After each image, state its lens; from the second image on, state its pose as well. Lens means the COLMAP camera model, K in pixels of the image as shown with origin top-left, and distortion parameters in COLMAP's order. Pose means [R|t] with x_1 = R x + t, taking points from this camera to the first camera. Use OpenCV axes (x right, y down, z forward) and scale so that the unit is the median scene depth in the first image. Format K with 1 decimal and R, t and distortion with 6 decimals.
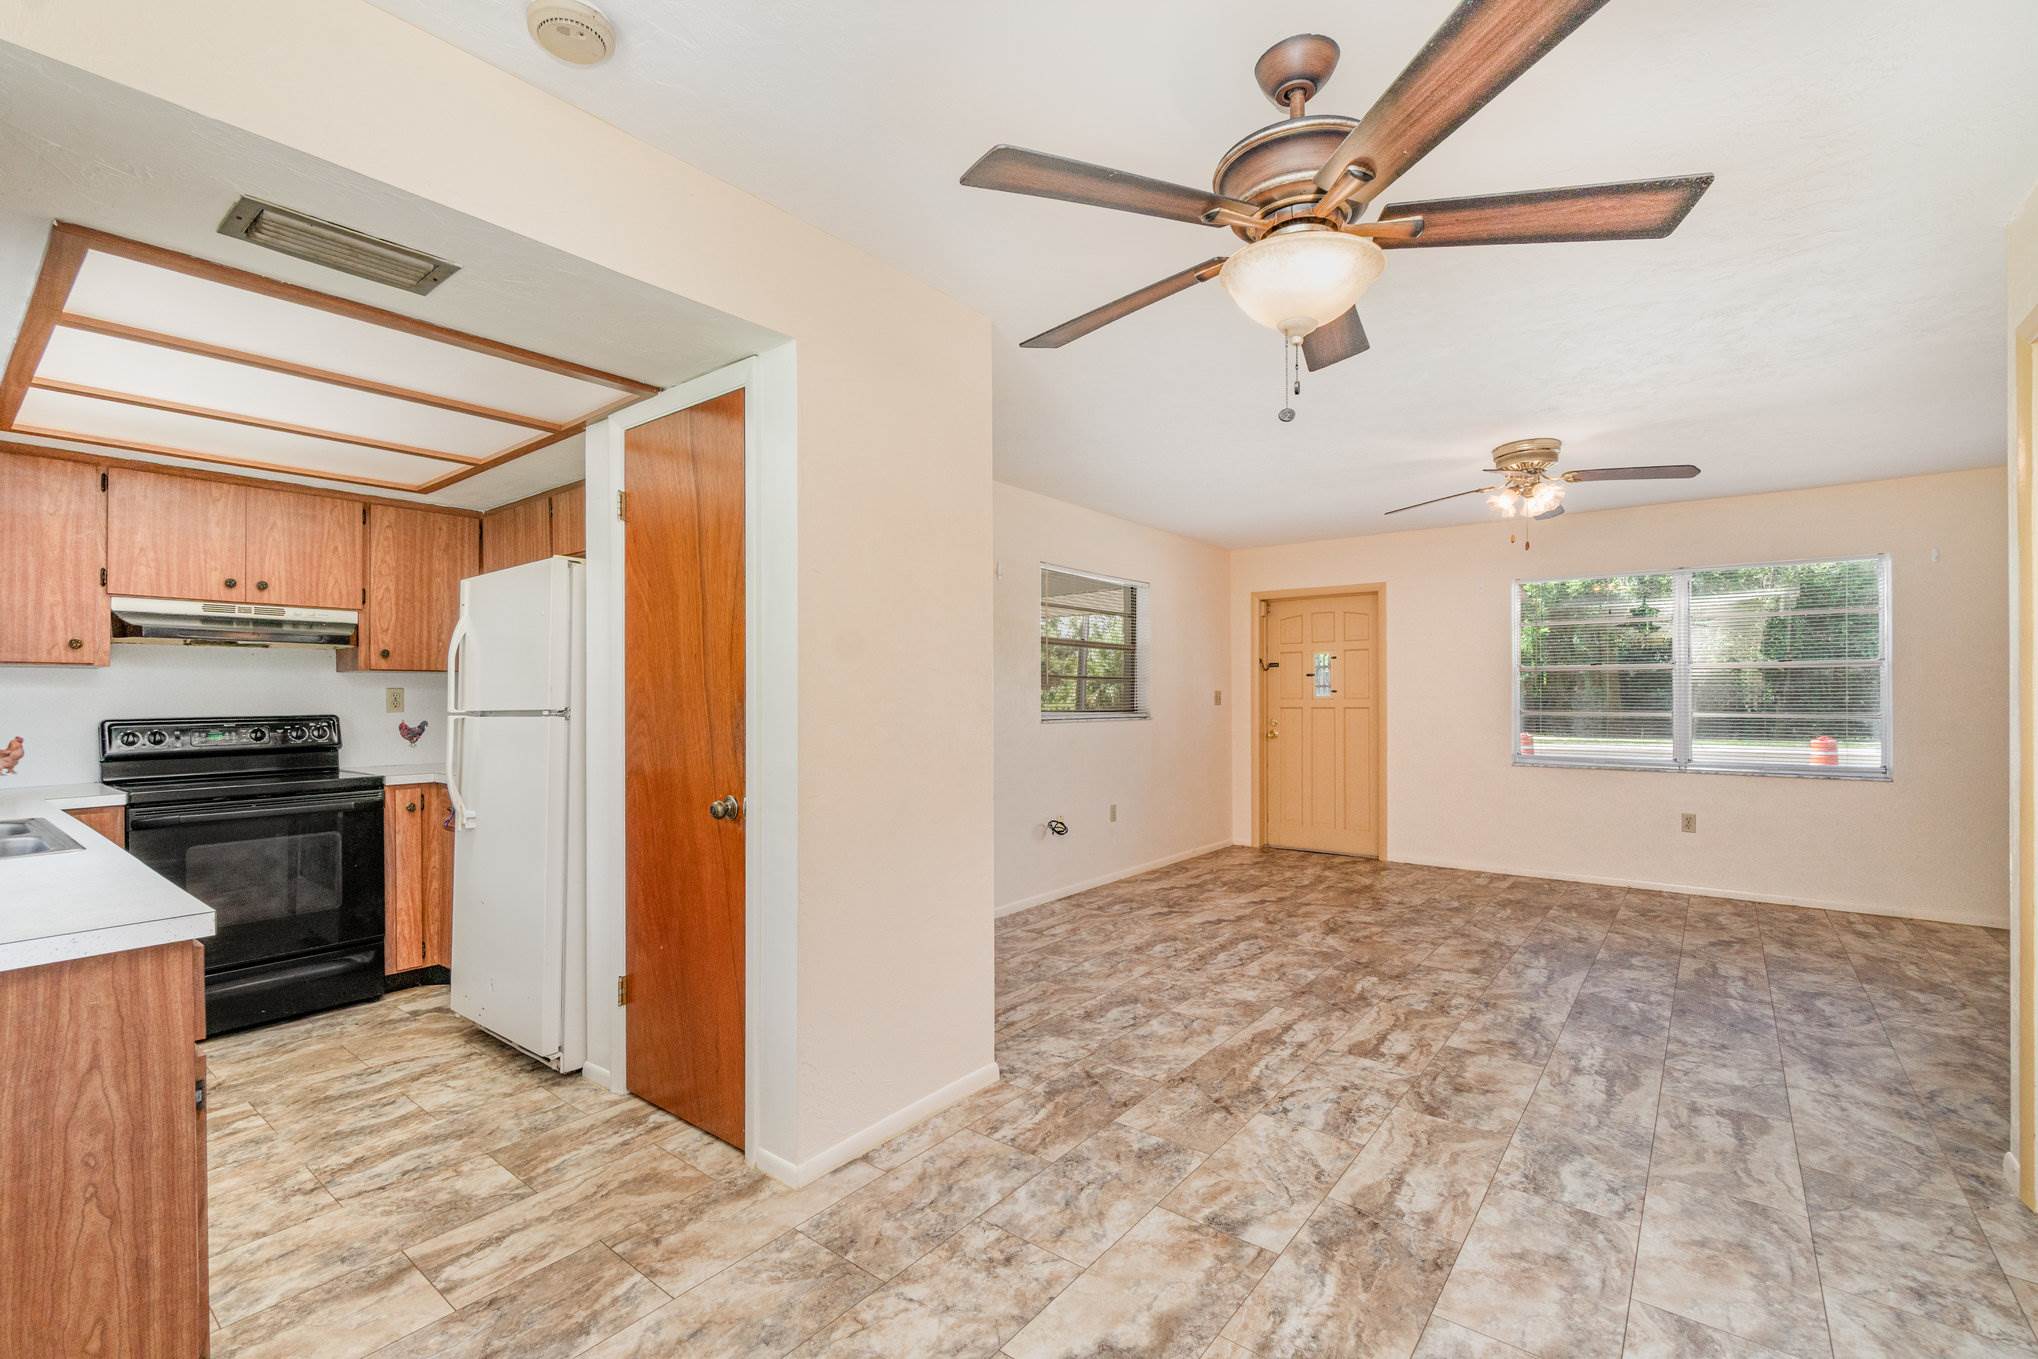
lens RADIAL K [[885.7, 0, 1007.3], [0, 885.7, 692.0], [0, 0, 1]] dist [-0.006882, 0.004111]
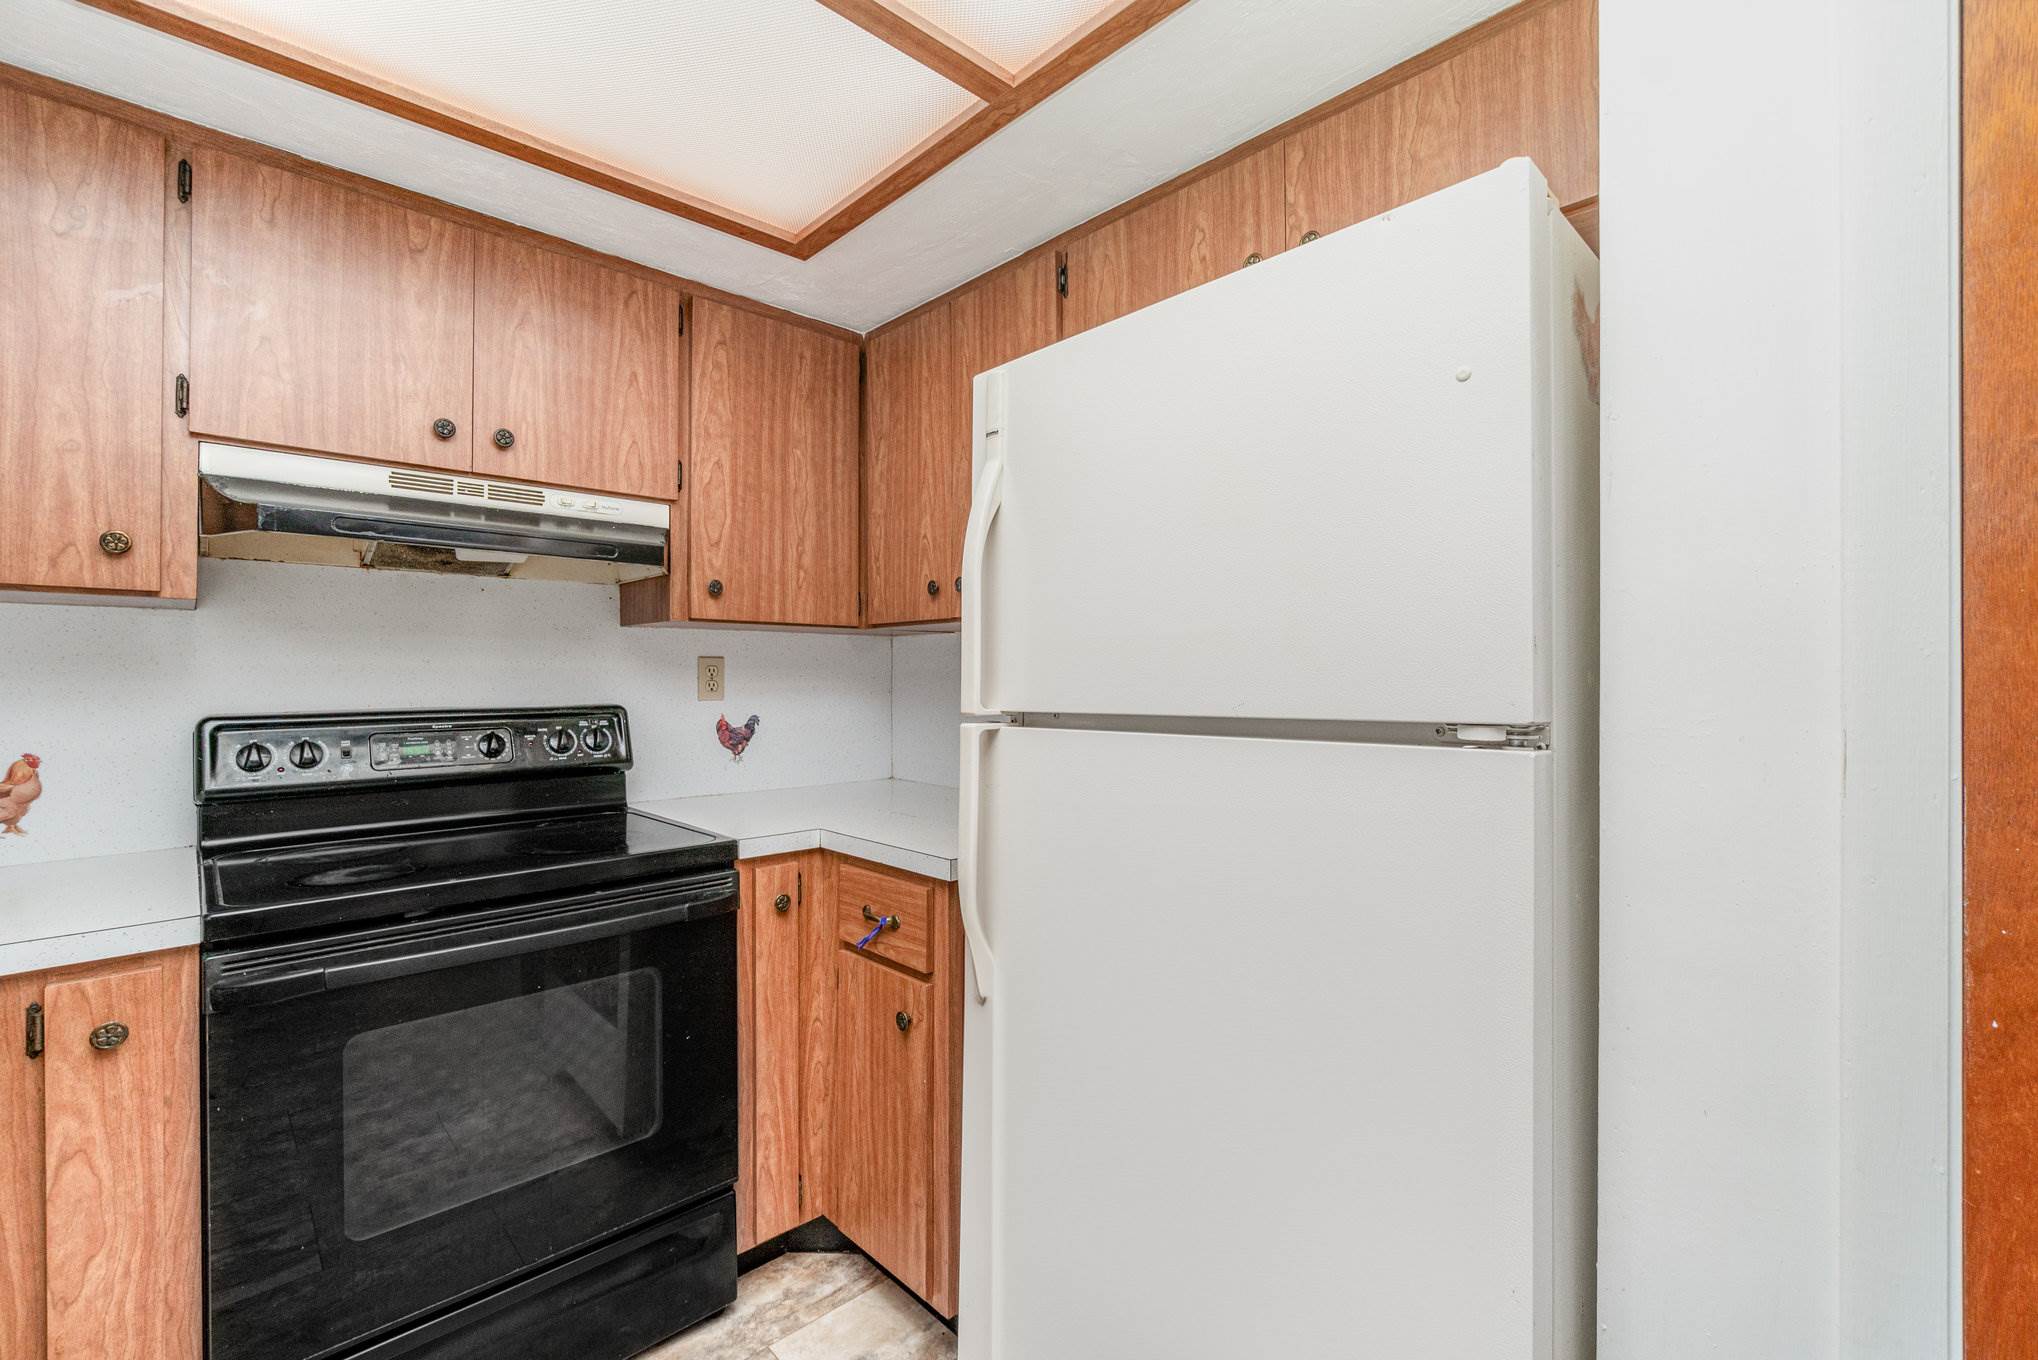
lens RADIAL K [[885.7, 0, 1039.1], [0, 885.7, 674.5], [0, 0, 1]] dist [-0.006882, 0.004111]
pose [[0.991549, 0.006487, -0.129567, -0.483363], [-0.005977, 0.999973, 0.004324, 0.003678], [0.129591, -0.003513, 0.991561, 0.551066]]
